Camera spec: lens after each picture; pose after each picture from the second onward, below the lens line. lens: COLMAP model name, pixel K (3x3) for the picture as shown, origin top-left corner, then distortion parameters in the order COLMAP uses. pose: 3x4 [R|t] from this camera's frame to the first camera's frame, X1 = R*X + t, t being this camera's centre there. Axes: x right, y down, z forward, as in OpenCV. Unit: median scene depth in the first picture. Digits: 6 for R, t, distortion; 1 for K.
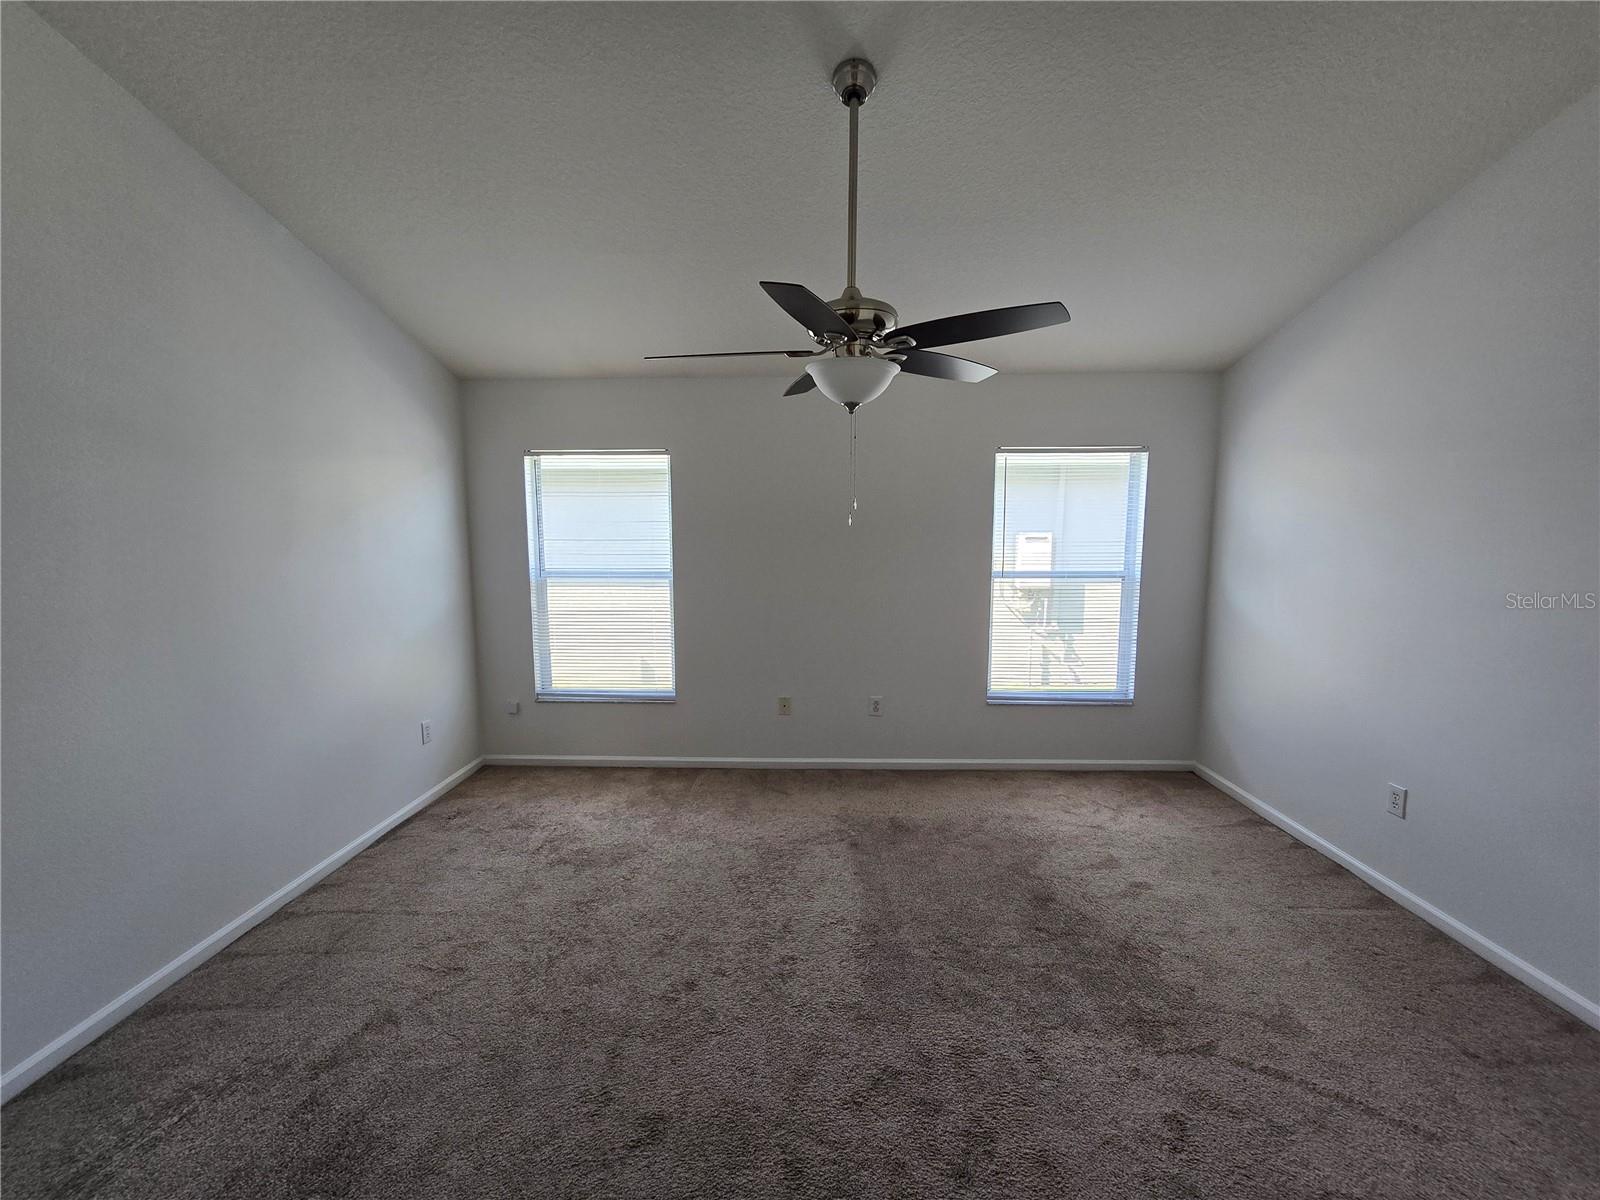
lens RADIAL K [[638.3, 0, 806.6], [0, 638.3, 609.1], [0, 0, 1]] dist [-0.002222, 0.000195]
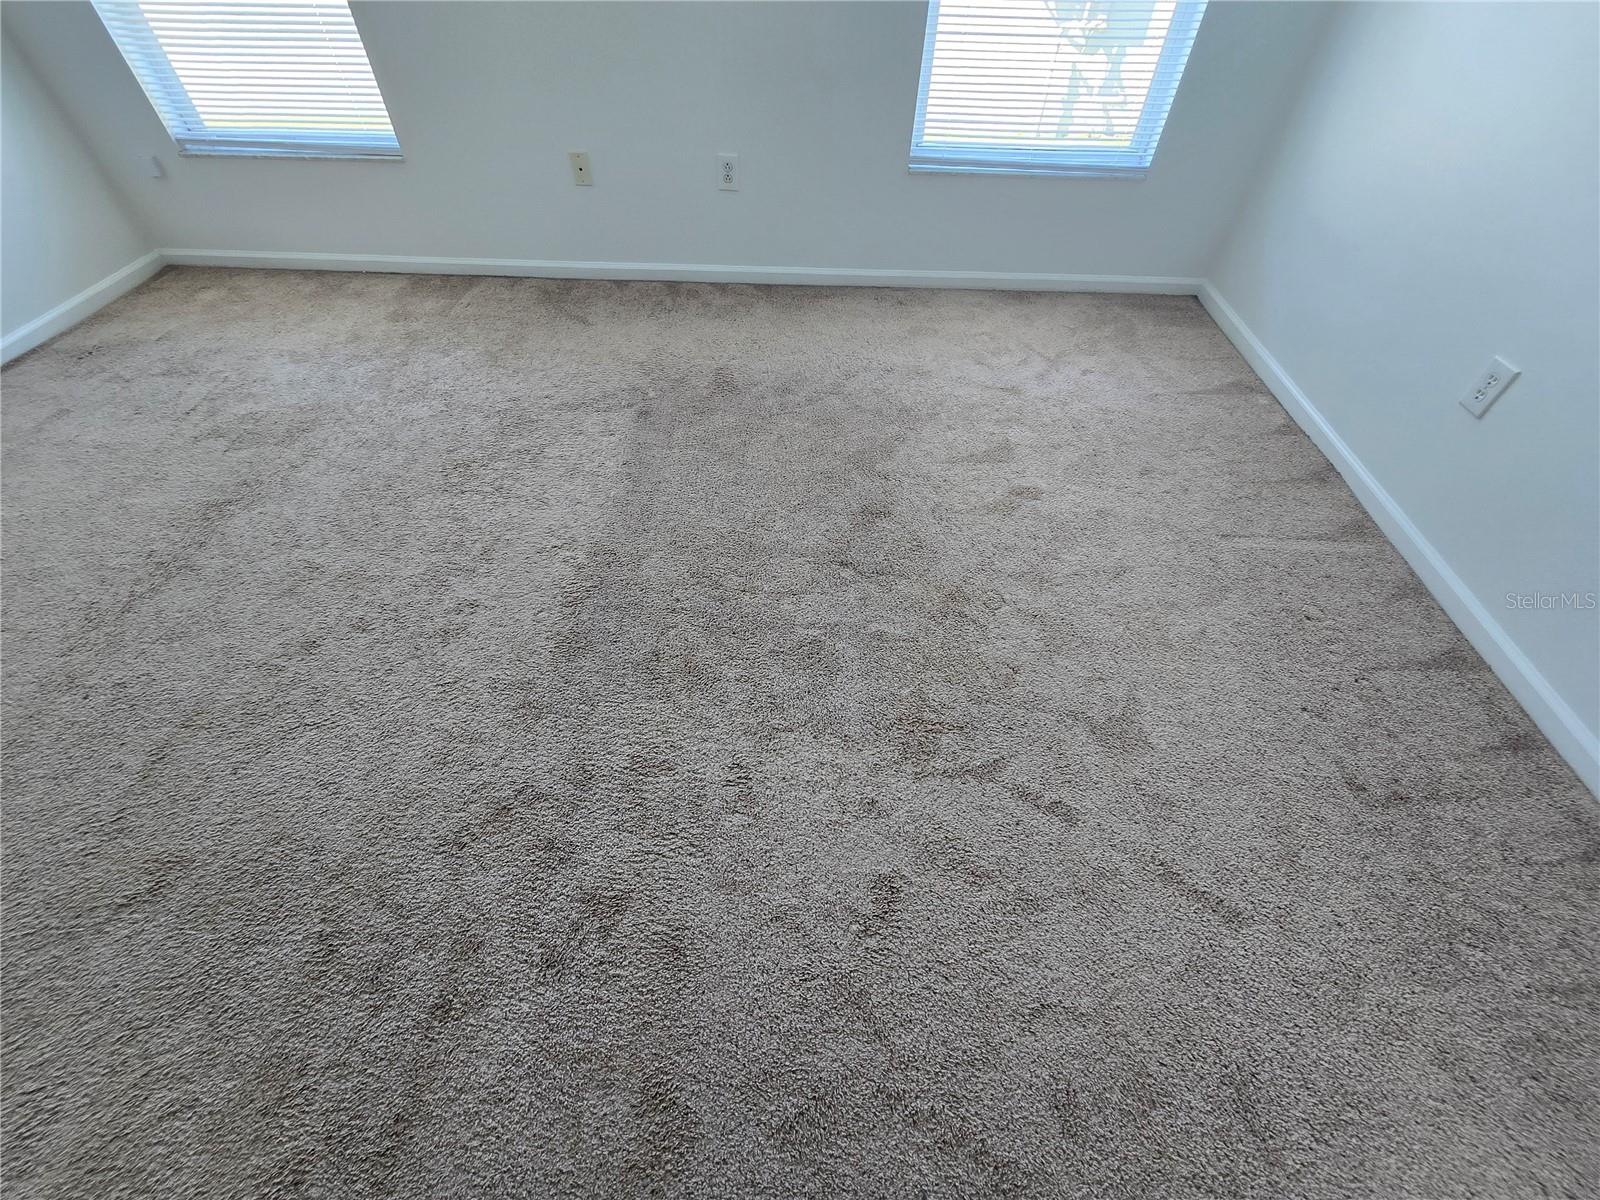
lens RADIAL K [[656.2, 0, 793.8], [0, 656.2, 606.6], [0, 0, 1]] dist [-0.001876, 0.000654]
pose [[0.999876, 0.015466, 0.002928, 0.239586], [-0.013352, 0.734848, 0.678100, 0.041555], [0.008336, -0.678055, 0.734964, 0.345606]]
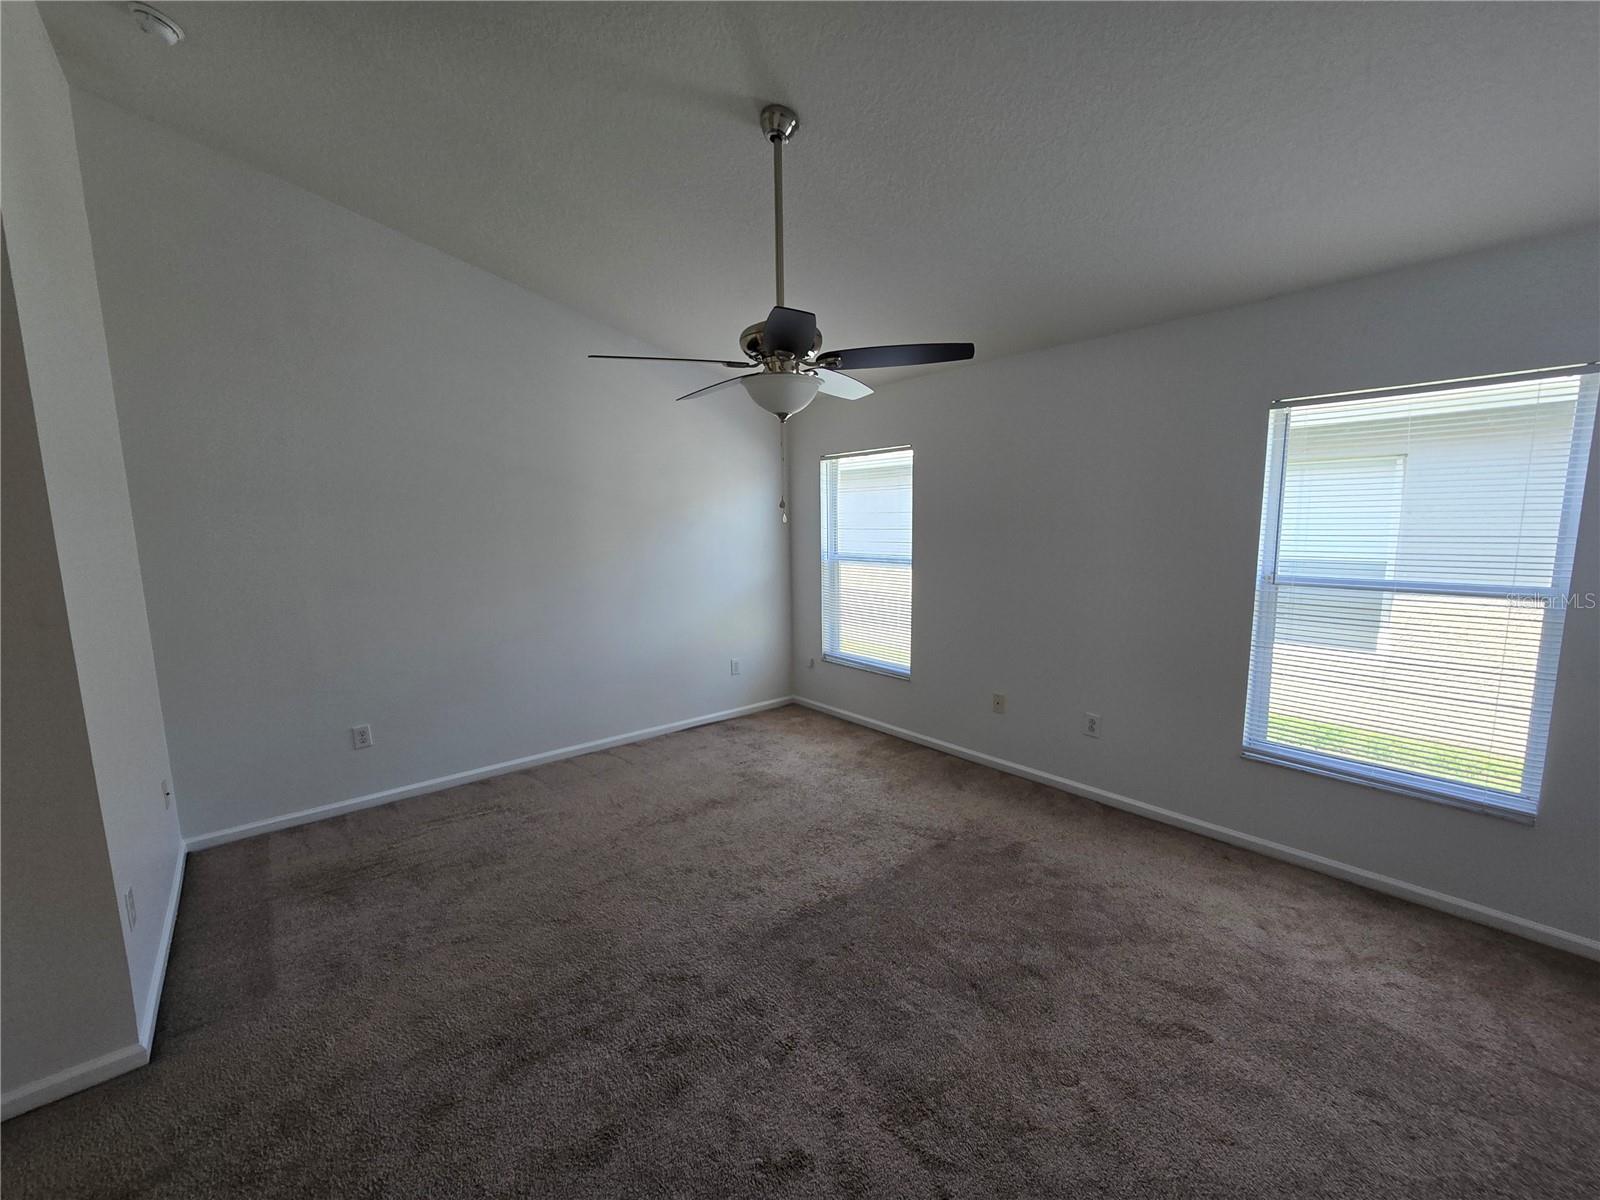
lens RADIAL K [[637.1, 0, 799.6], [0, 637.1, 605.7], [0, 0, 1]] dist [-0.003910, -0.000442]
pose [[0.677628, 0.091029, -0.729749, 0.610565], [-0.075306, 0.995682, 0.054275, -0.032340], [0.731539, 0.018176, 0.681557, 0.177401]]
